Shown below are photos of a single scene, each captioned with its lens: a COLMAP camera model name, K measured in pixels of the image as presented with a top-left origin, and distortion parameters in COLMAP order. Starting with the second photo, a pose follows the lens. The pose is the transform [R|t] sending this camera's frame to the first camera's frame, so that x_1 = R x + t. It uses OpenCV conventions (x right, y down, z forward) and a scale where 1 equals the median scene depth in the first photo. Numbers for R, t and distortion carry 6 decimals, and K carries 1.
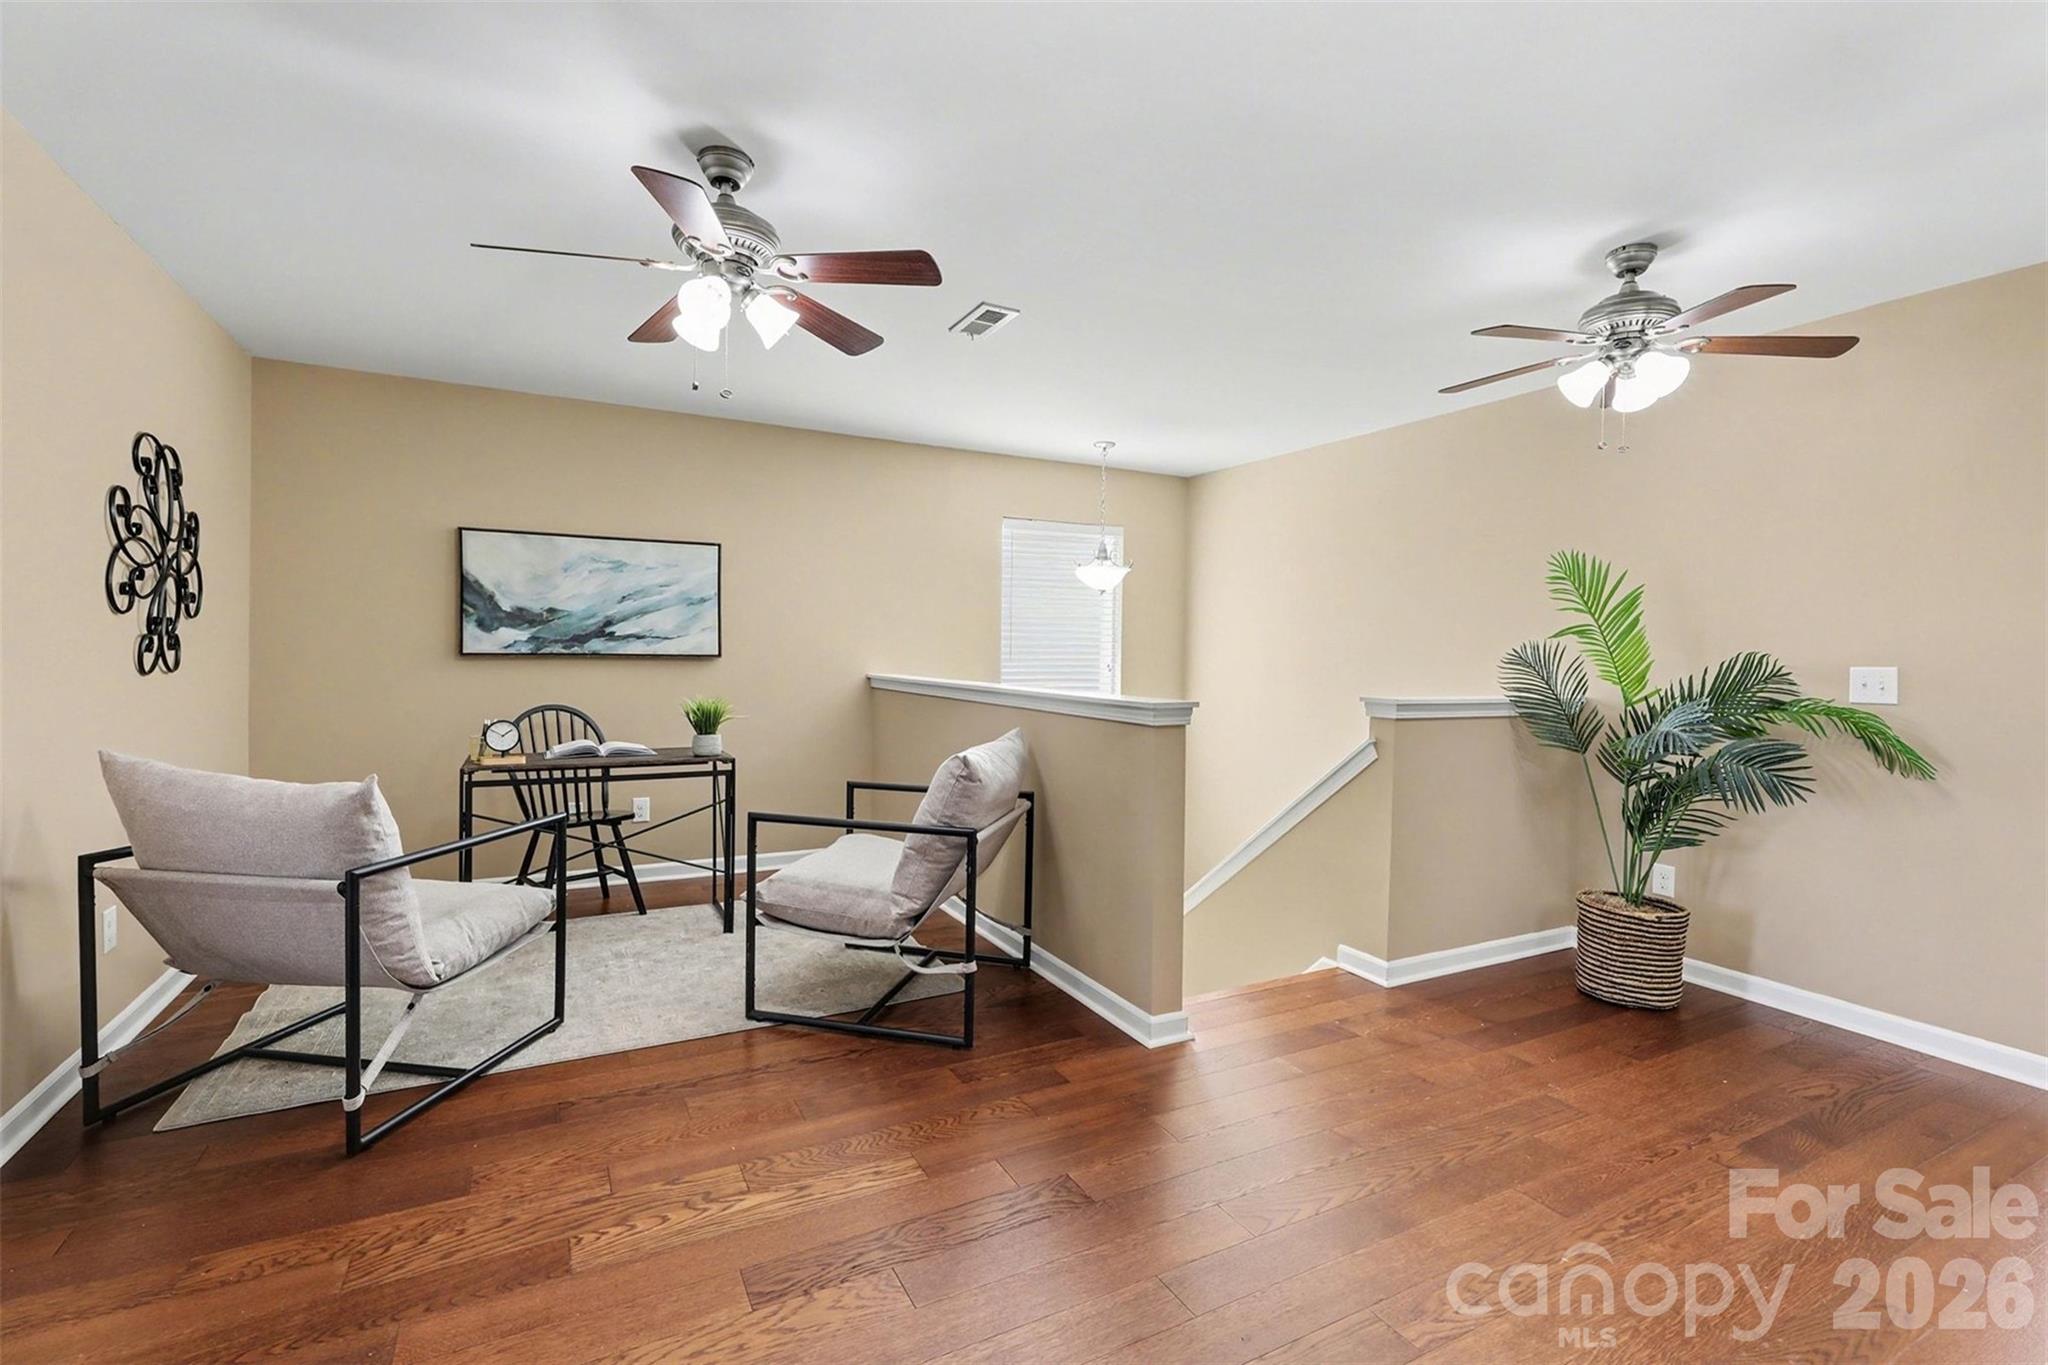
lens RADIAL K [[919.0, 0, 1017.8], [0, 919.0, 669.0], [0, 0, 1]] dist [-0.001397, -0.000028]
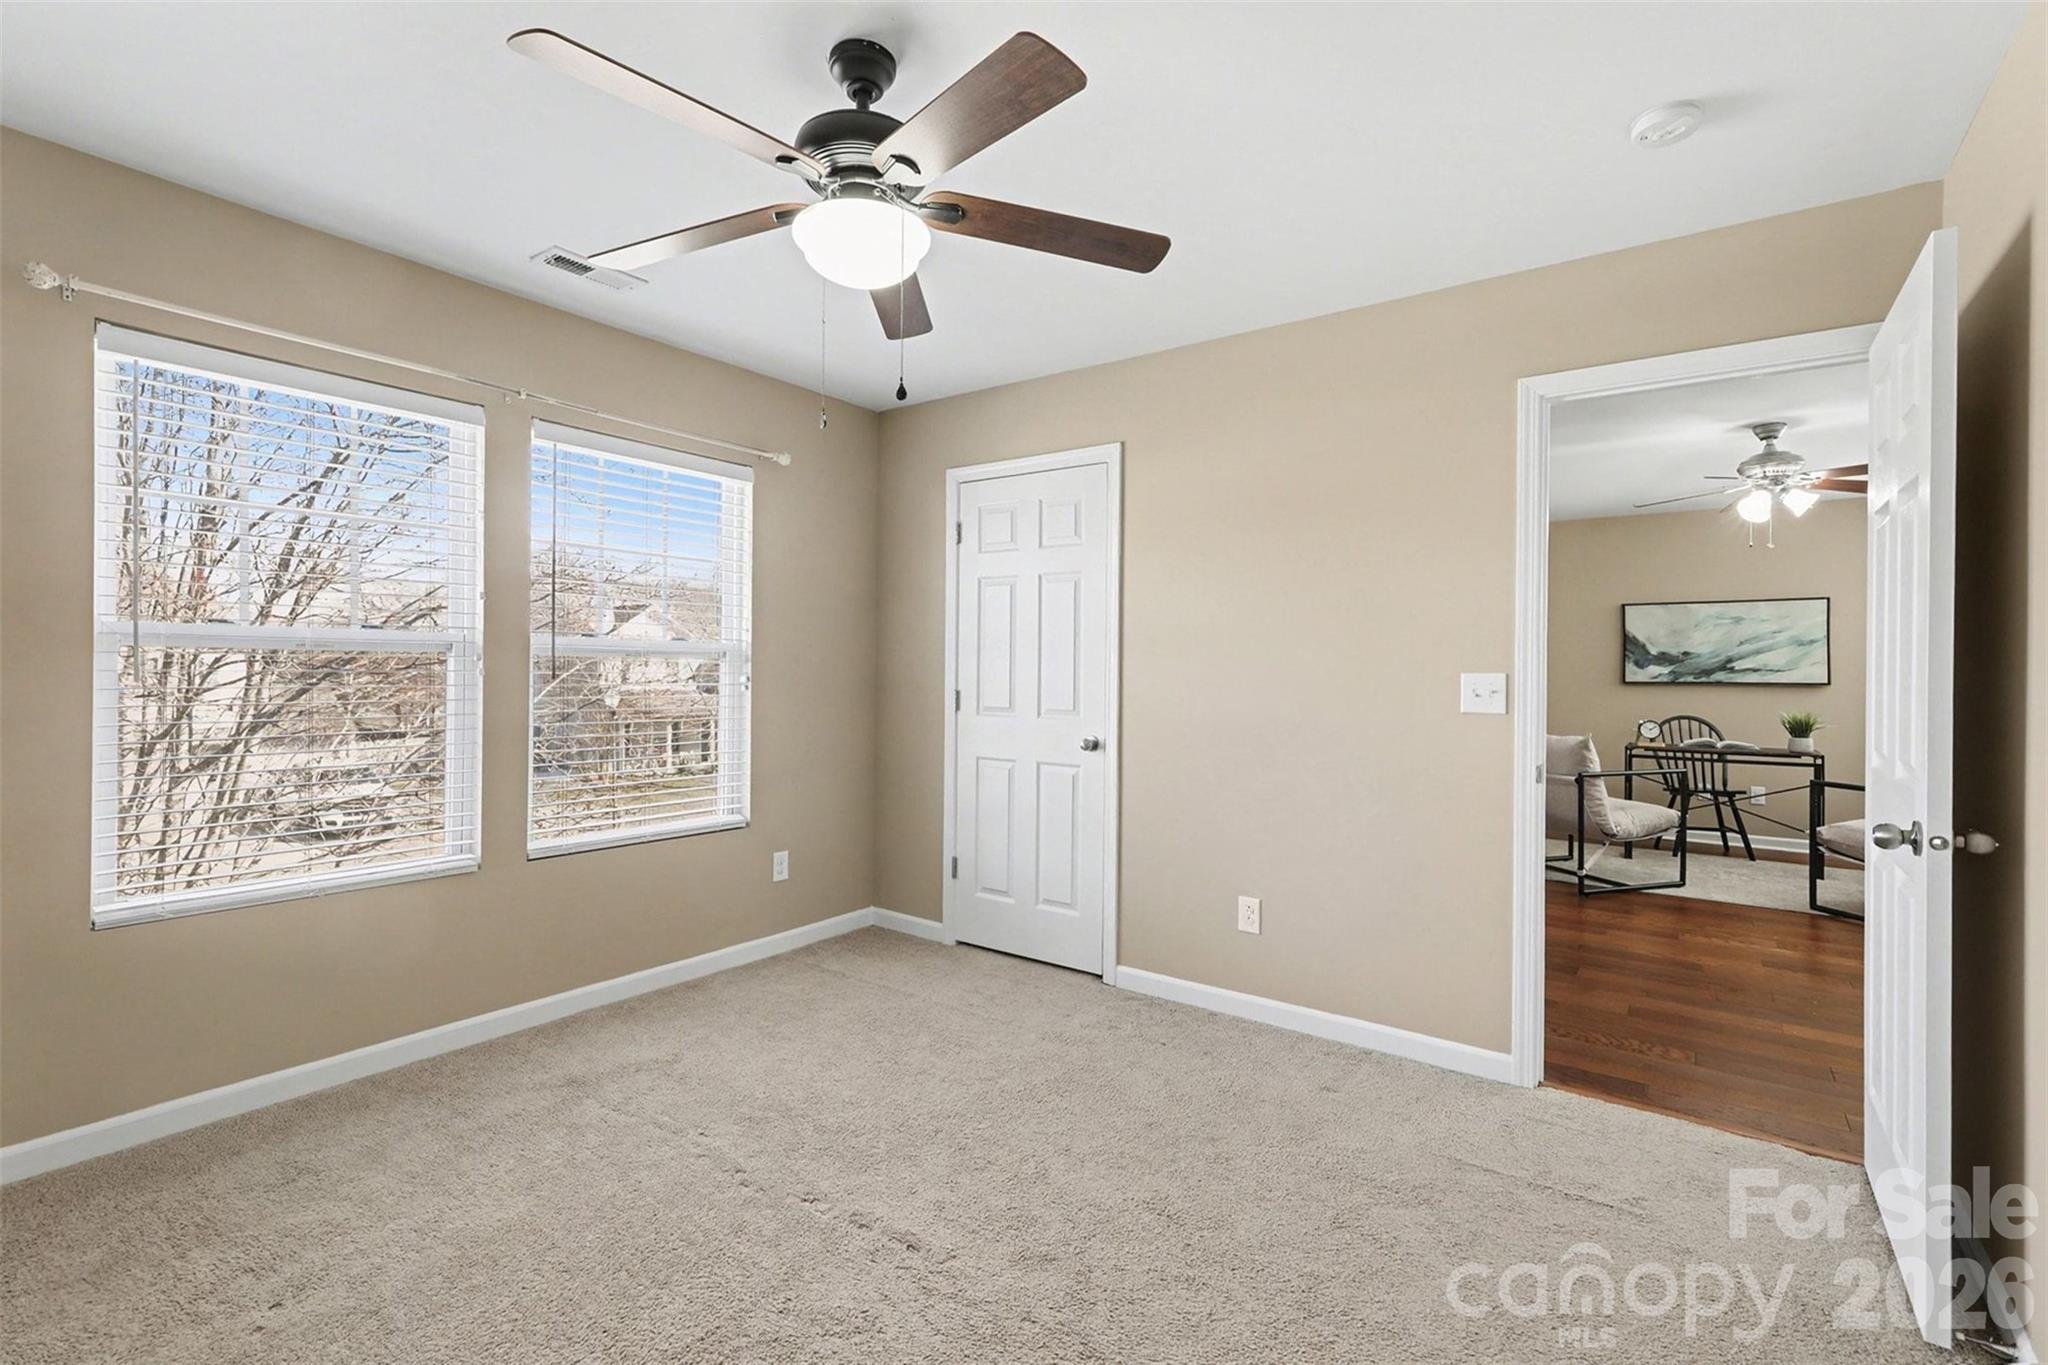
lens RADIAL K [[919.0, 0, 1017.8], [0, 919.0, 669.0], [0, 0, 1]] dist [-0.001397, -0.000028]
pose [[0.436160, -0.015009, -0.899744, 0.386177], [-0.016760, 0.999552, -0.024799, 0.018200], [0.899713, 0.025896, 0.435713, -0.670105]]
